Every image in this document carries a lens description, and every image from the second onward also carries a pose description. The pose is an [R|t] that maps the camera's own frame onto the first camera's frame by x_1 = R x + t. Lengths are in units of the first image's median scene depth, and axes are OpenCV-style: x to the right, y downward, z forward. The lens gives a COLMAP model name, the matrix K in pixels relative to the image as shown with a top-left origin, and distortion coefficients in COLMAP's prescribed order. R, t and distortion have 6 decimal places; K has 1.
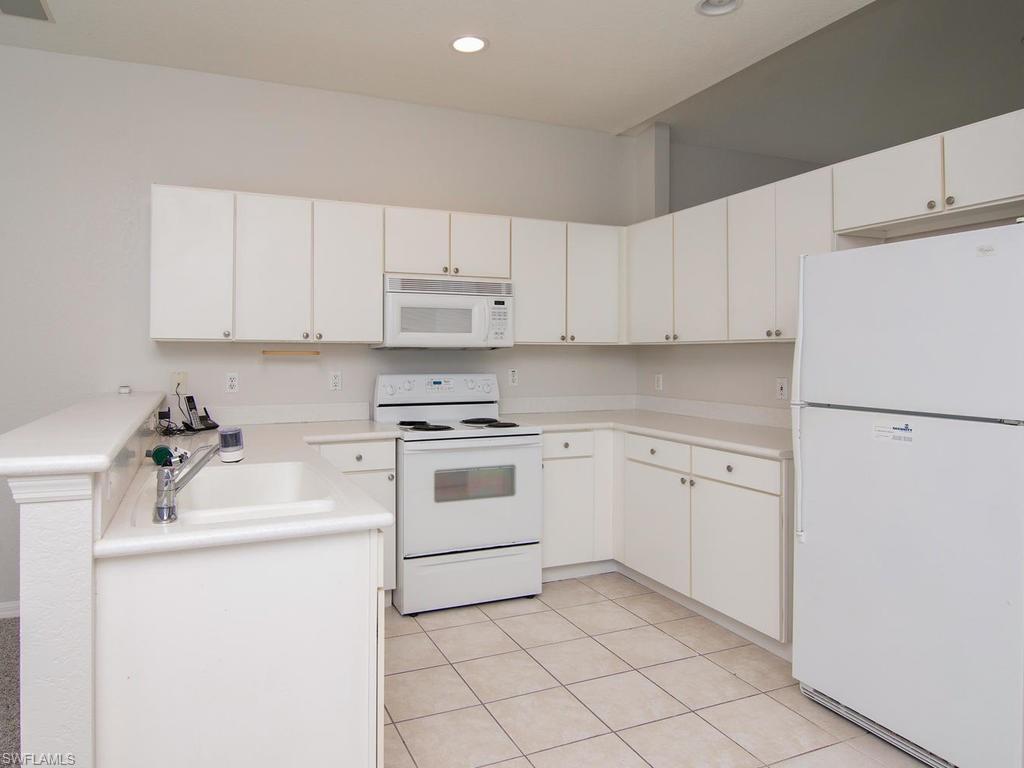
lens RADIAL K [[656.6, 0, 475.2], [0, 656.6, 347.4], [0, 0, 1]] dist [-0.000491, -0.003843]
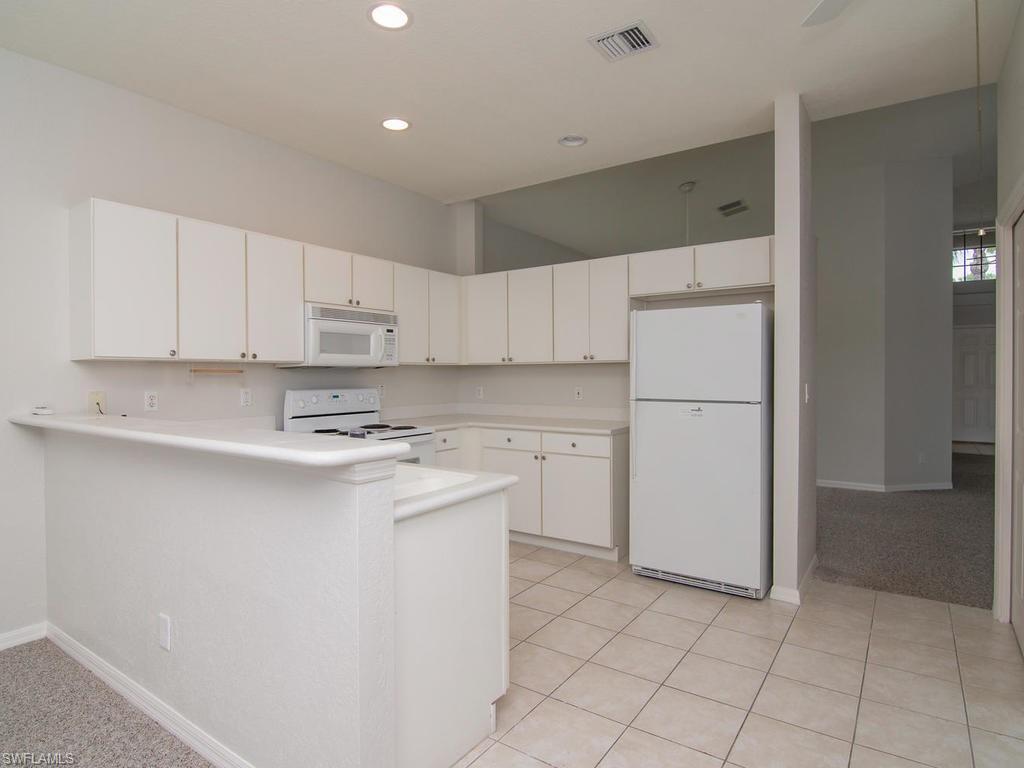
lens RADIAL K [[569.8, 0, 500.2], [0, 569.8, 379.9], [0, 0, 1]] dist [-0.001970, -0.001754]
pose [[0.848830, -0.011664, 0.528537, -0.366841], [0.002136, 0.999824, 0.018634, 0.005452], [-0.528661, -0.014689, 0.848706, -0.030169]]
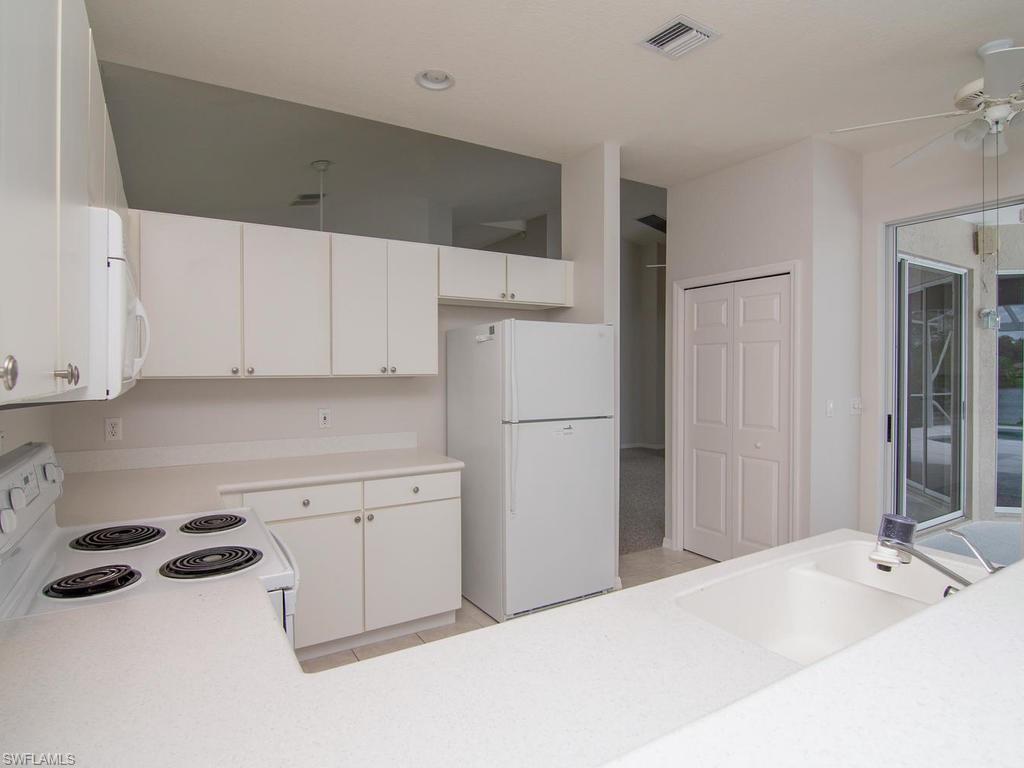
lens RADIAL K [[569.8, 0, 500.2], [0, 569.8, 379.9], [0, 0, 1]] dist [-0.001970, -0.001754]
pose [[-0.143729, -0.017659, 0.989460, -0.477591], [-0.006087, 0.999838, 0.016960, -0.017954], [-0.989598, -0.003586, -0.143813, 0.793818]]
